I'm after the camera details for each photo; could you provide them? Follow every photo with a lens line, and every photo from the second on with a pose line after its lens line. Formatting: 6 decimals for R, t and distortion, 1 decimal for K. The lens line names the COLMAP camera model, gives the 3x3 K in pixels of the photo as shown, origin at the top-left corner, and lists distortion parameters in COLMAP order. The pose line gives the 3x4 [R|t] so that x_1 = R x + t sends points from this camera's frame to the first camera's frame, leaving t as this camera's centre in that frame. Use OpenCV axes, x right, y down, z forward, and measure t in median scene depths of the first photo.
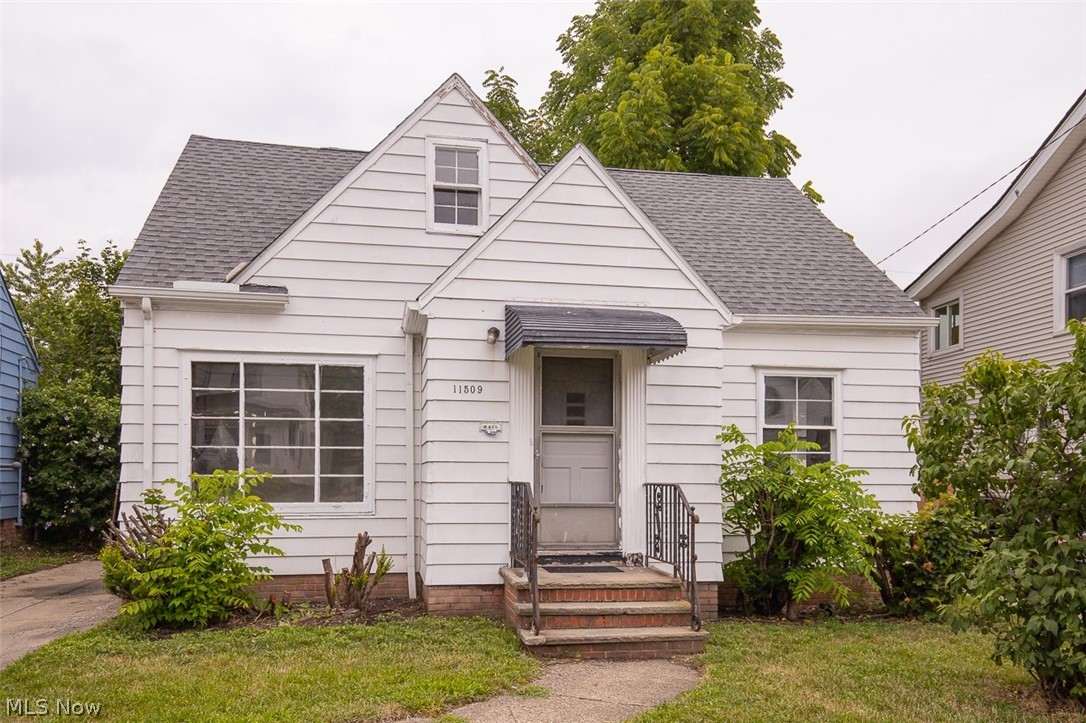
lens RADIAL K [[875.8, 0, 543.0], [0, 875.8, 371.6], [0, 0, 1]] dist [0.078985, 0.006043]
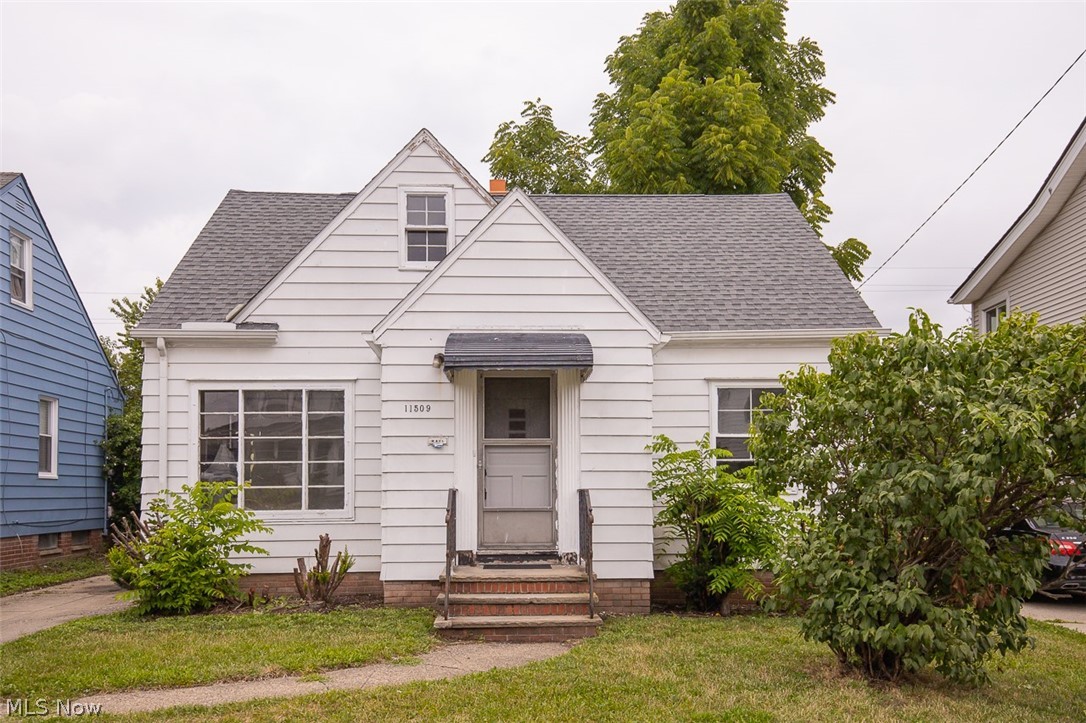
lens RADIAL K [[900.3, 0, 543.0], [0, 900.3, 361.5], [0, 0, 1]] dist [0.092704, -0.005462]
pose [[0.989034, -0.031496, -0.144291, 0.225803], [0.027855, 0.999242, -0.027190, -0.003992], [0.145038, 0.022872, 0.989162, -0.128473]]
